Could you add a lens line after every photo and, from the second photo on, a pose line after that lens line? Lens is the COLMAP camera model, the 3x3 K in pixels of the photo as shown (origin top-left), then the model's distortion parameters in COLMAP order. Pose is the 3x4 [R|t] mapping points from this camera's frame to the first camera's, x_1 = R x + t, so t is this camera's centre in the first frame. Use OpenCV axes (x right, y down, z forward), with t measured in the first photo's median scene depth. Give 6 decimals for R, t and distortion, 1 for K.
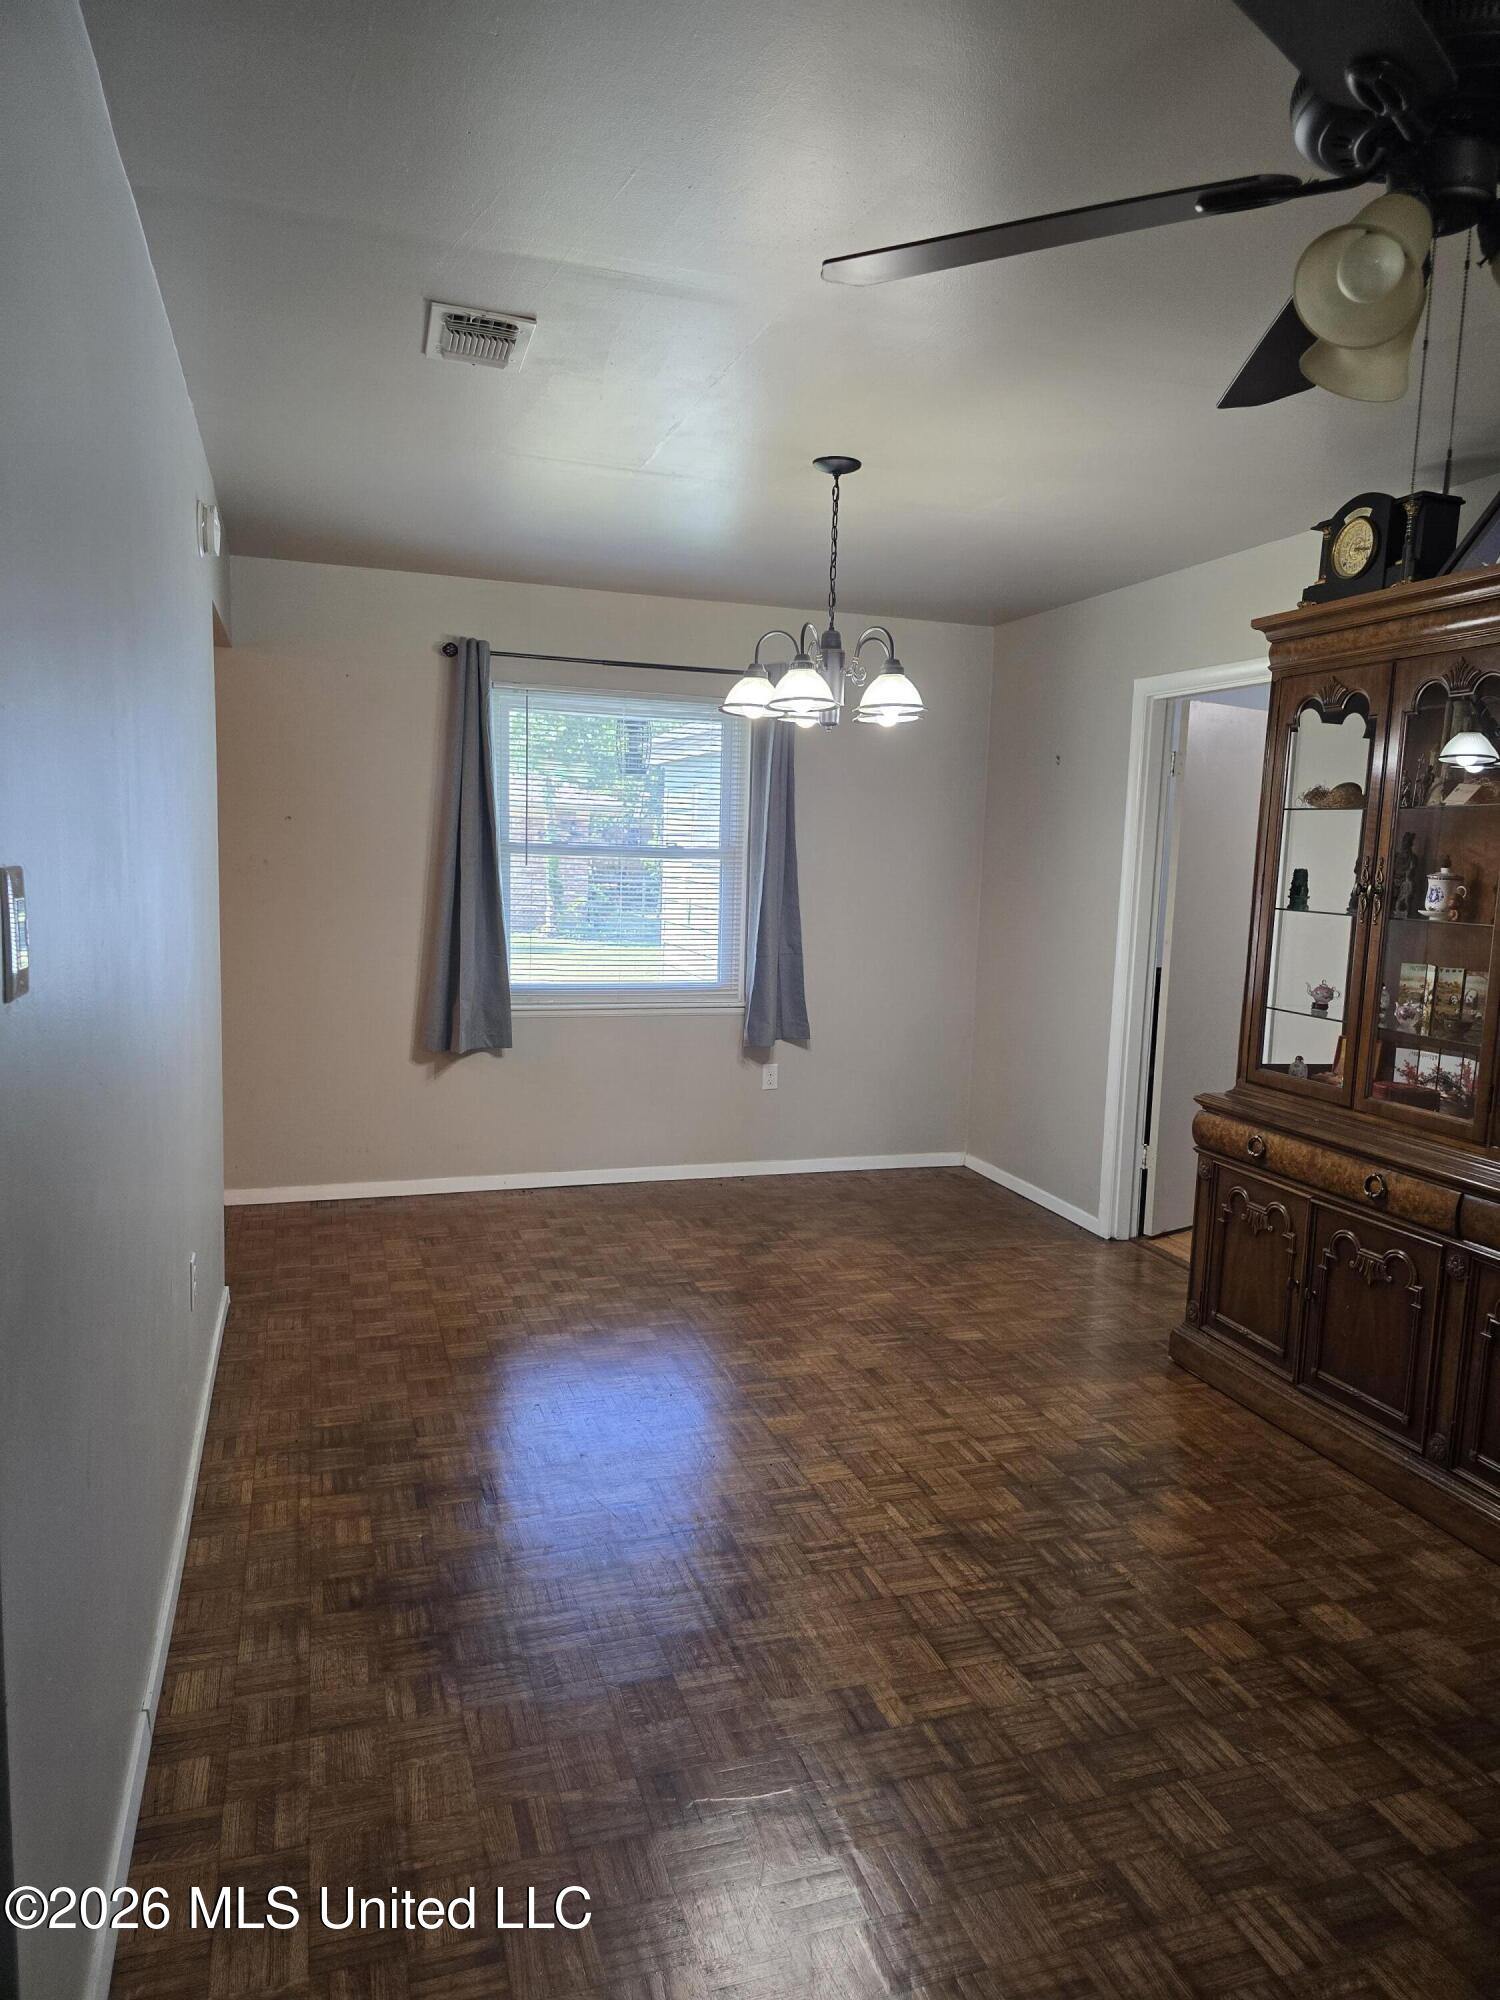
lens RADIAL K [[1355.6, 0, 750.0], [0, 1355.6, 1000.0], [0, 0, 1]] dist [0.078451, -0.076344]
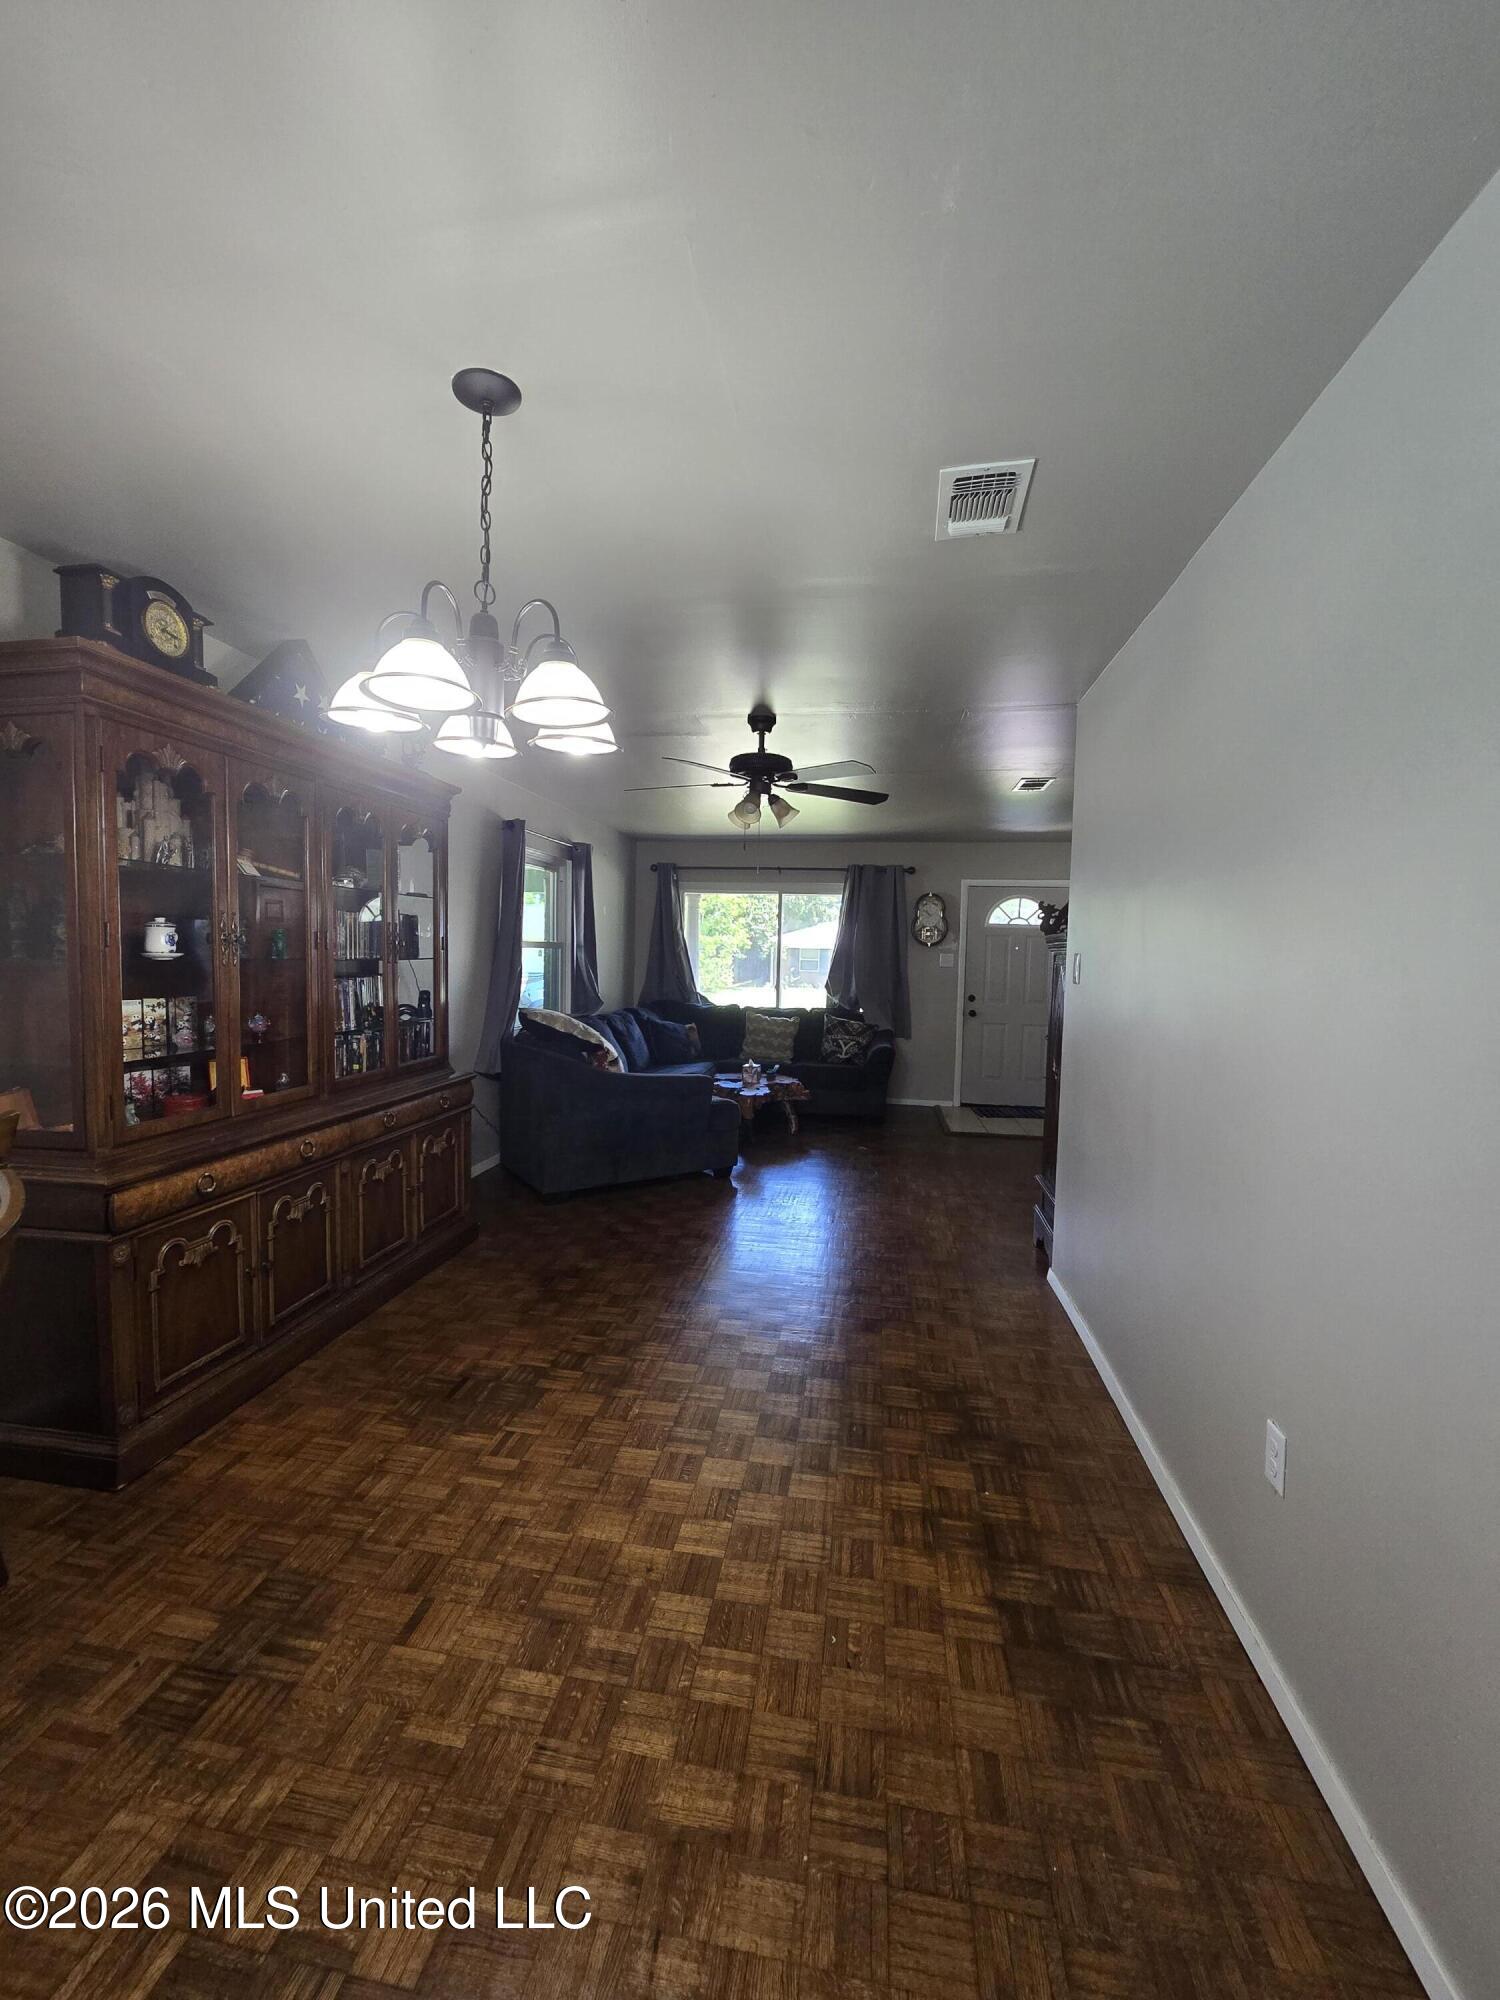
lens RADIAL K [[829.2, 0, 742.4], [0, 829.2, 980.2], [0, 0, 1]] dist [-0.003869, 0.000298]
pose [[-0.889033, -0.070648, 0.452360, -0.283296], [-0.001055, 0.988337, 0.152281, -0.148367], [-0.457843, 0.134906, -0.878738, 1.378930]]
